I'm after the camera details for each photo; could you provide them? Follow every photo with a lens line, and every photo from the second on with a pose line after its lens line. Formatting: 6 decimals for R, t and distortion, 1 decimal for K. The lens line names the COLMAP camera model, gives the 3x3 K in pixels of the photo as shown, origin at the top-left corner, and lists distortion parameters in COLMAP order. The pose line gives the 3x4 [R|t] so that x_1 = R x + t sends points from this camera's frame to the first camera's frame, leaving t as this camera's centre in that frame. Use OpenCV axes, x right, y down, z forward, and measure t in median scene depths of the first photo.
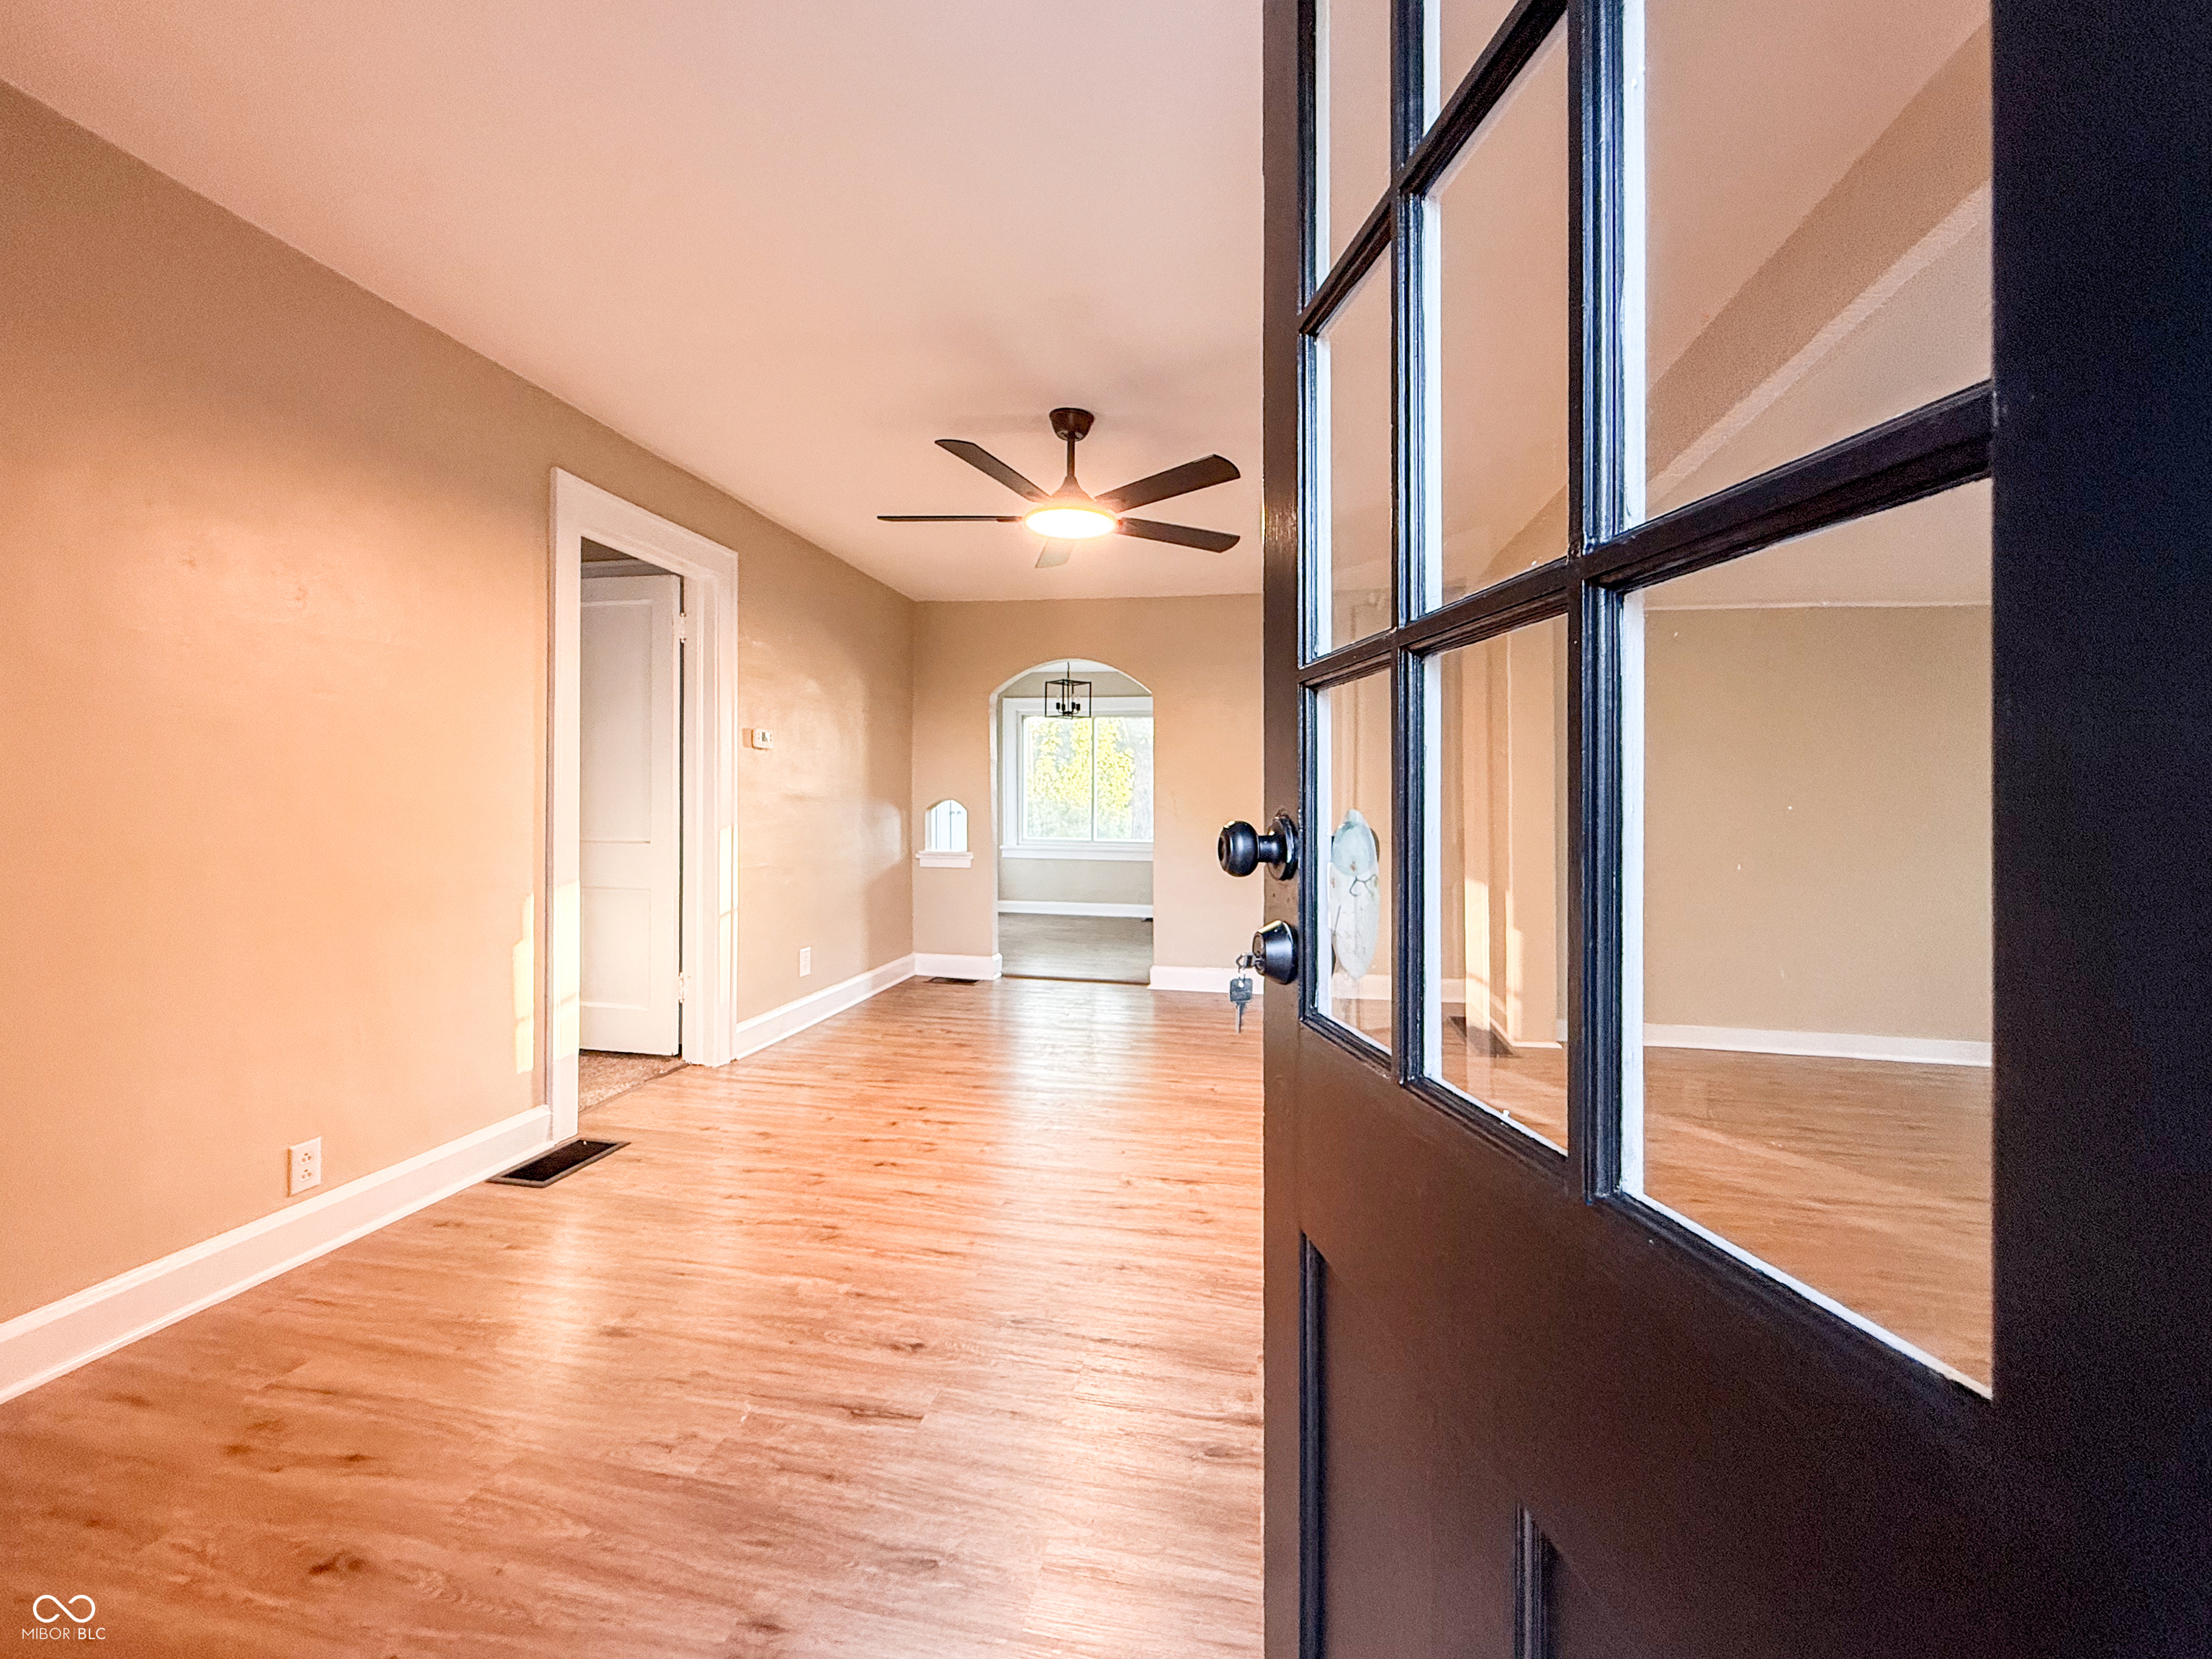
lens RADIAL K [[916.6, 0, 1072.2], [0, 916.6, 814.5], [0, 0, 1]] dist [-0.016936, 0.000061]
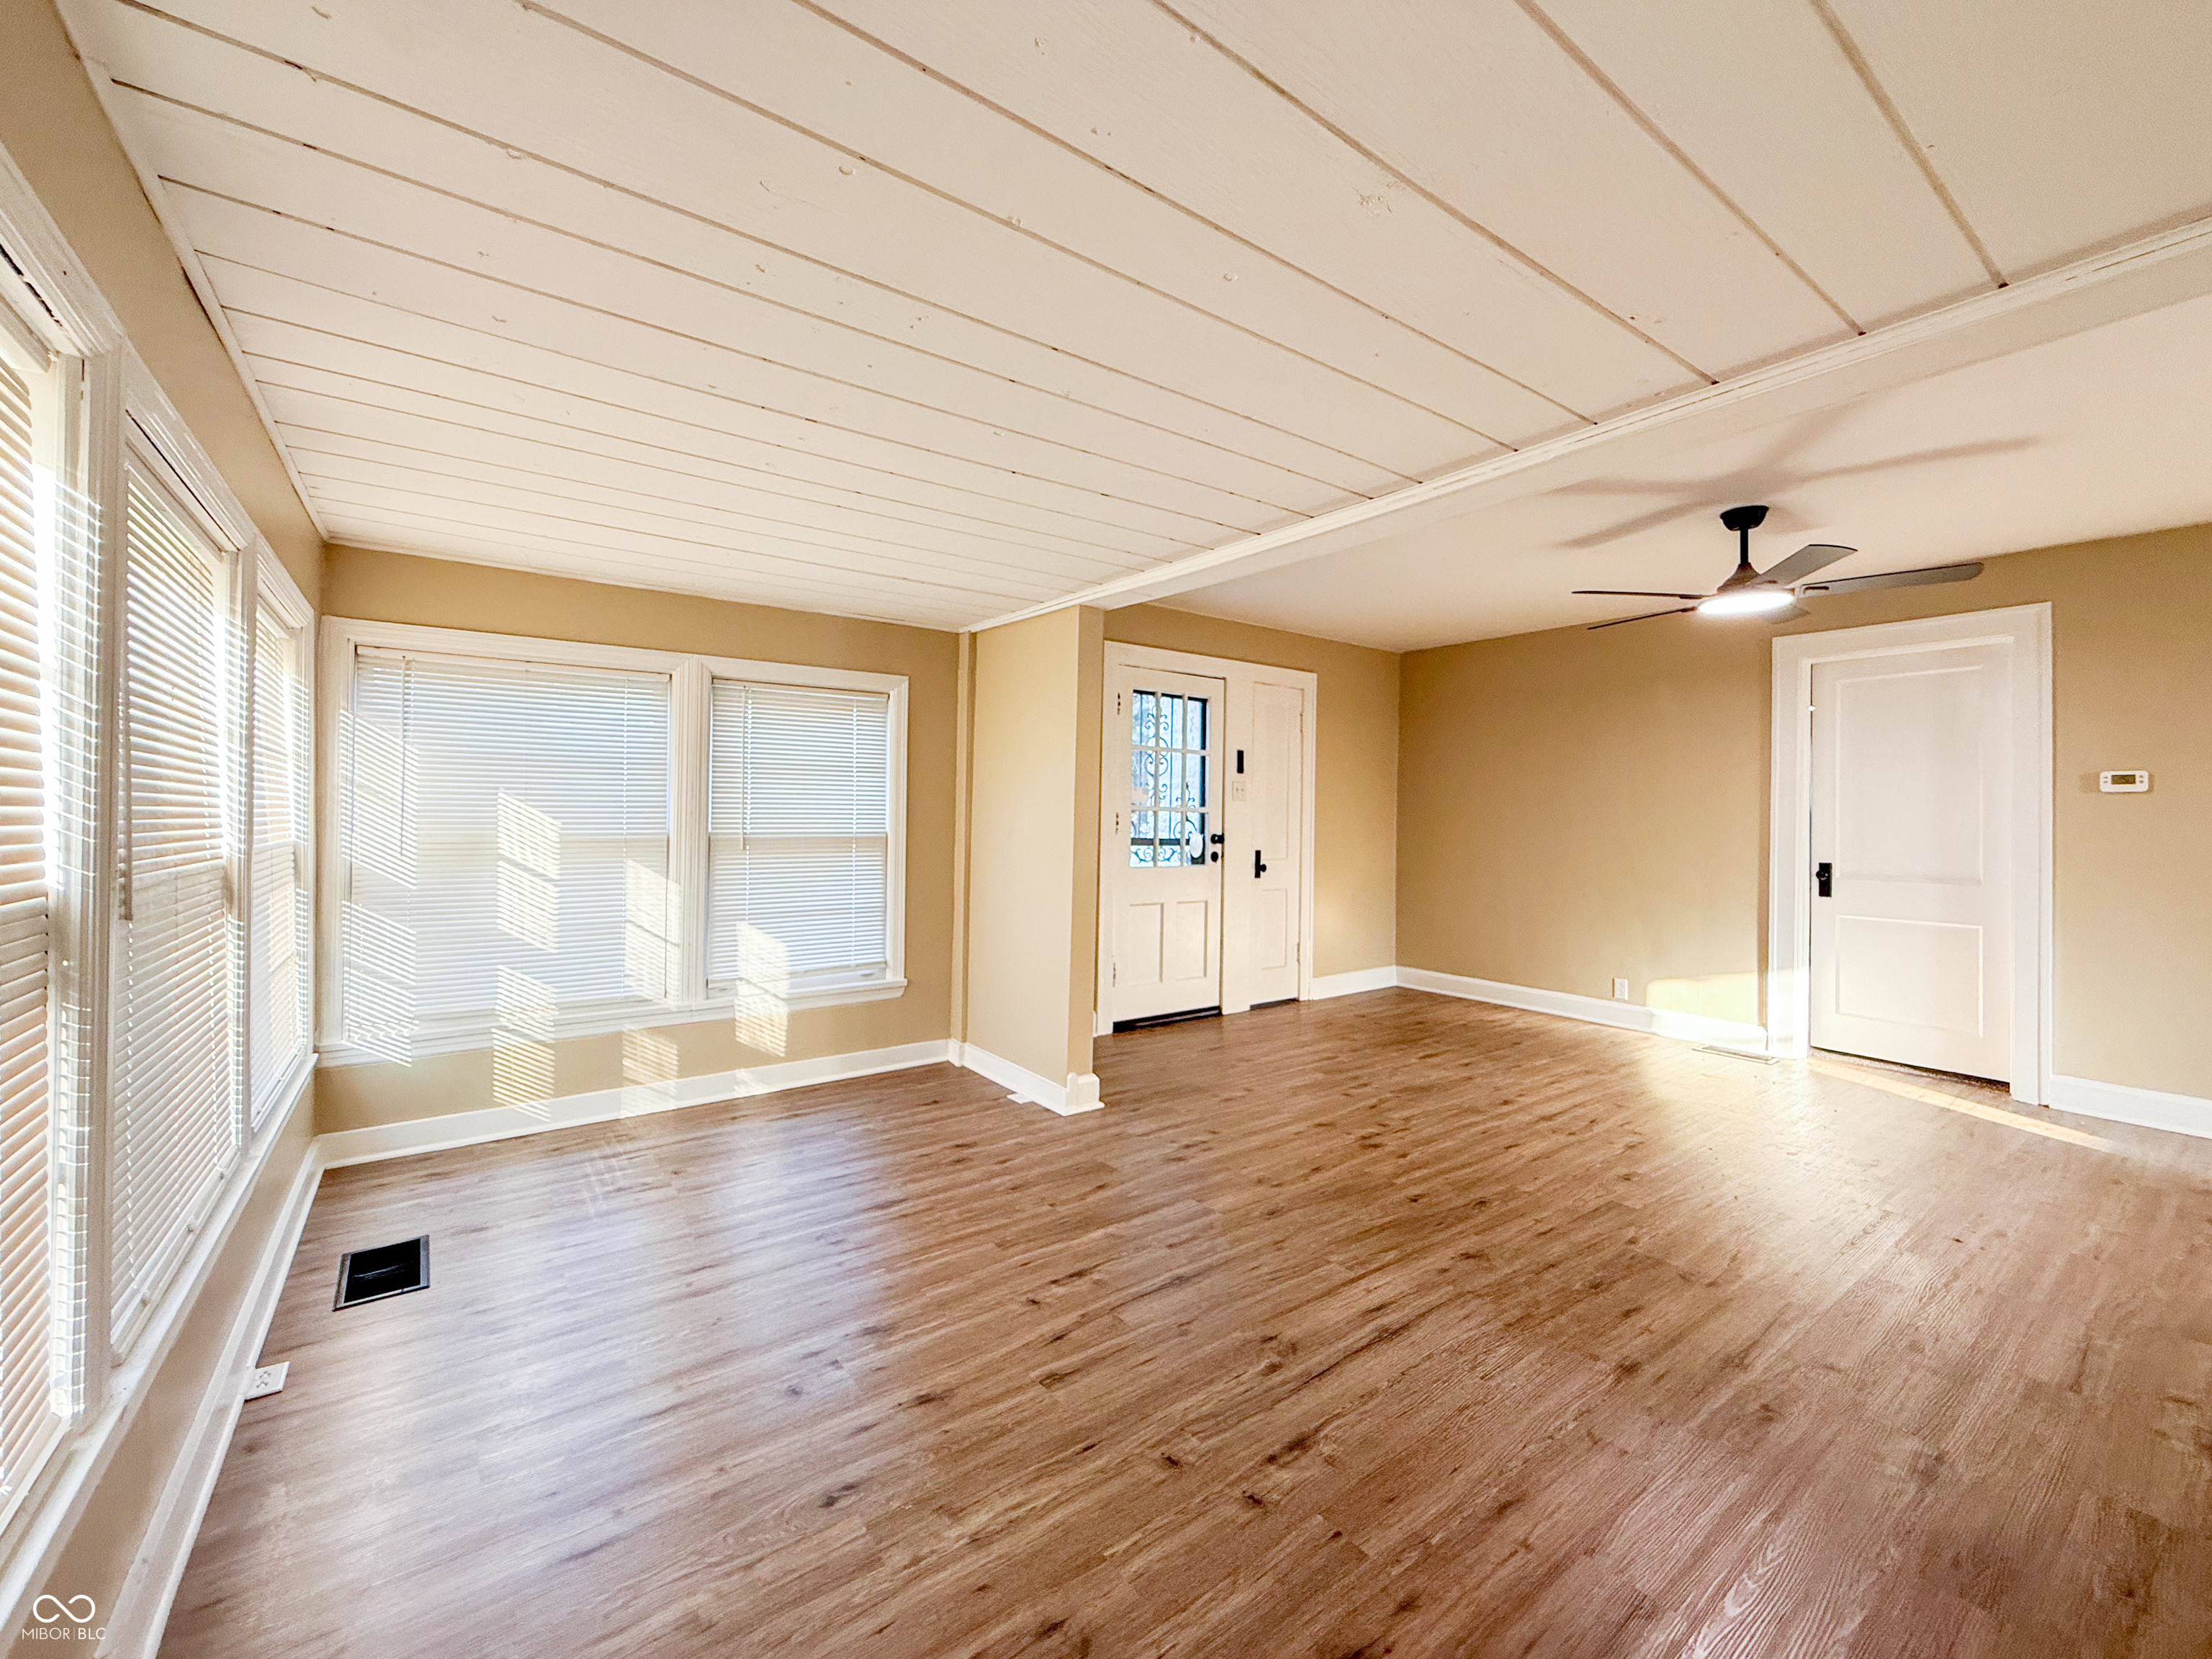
lens RADIAL K [[921.1, 0, 1106.2], [0, 921.1, 804.6], [0, 0, 1]] dist [-0.000990, 0.000111]
pose [[-0.662349, -0.028846, -0.748640, 1.379337], [-0.032295, 0.999429, -0.009936, -0.023542], [0.748499, 0.017597, -0.662902, 1.148138]]
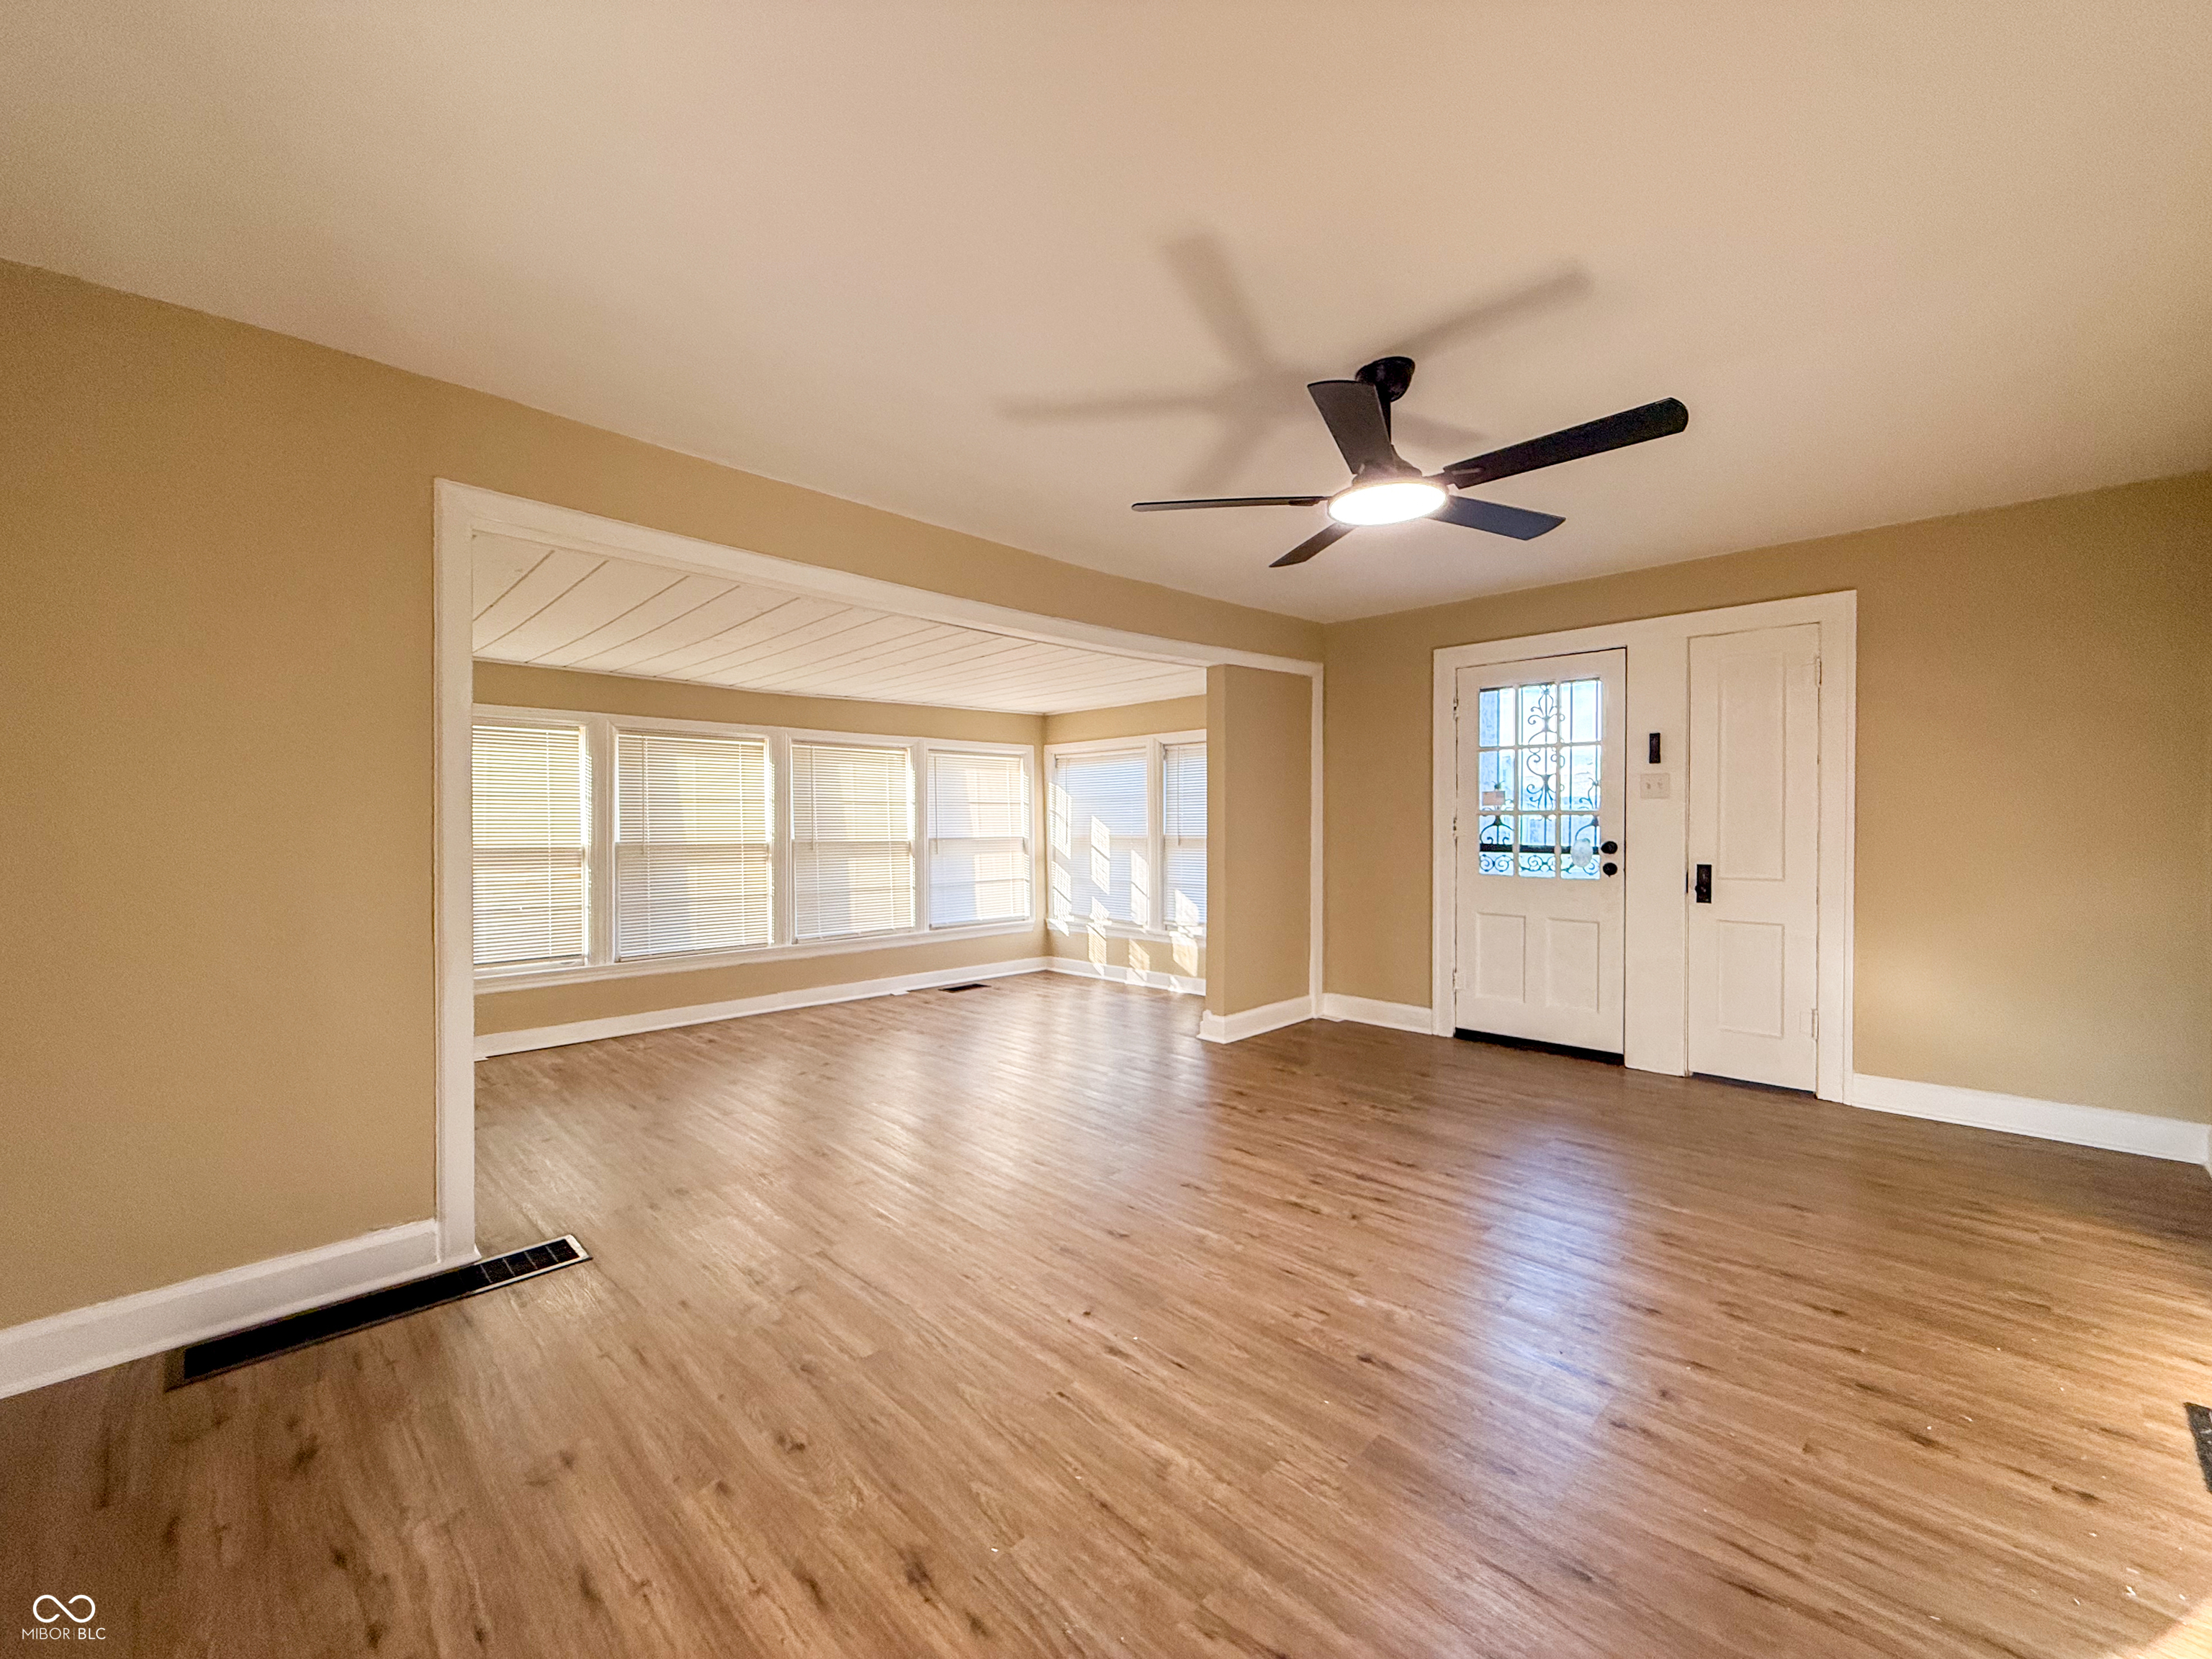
lens RADIAL K [[881.6, 0, 1065.7], [0, 881.6, 829.4], [0, 0, 1]] dist [-0.011611, 0.000051]
pose [[-0.825250, -0.011072, 0.564659, -0.198214], [0.006360, 0.999562, 0.028896, -0.055975], [-0.564732, 0.027438, -0.824818, 1.763084]]
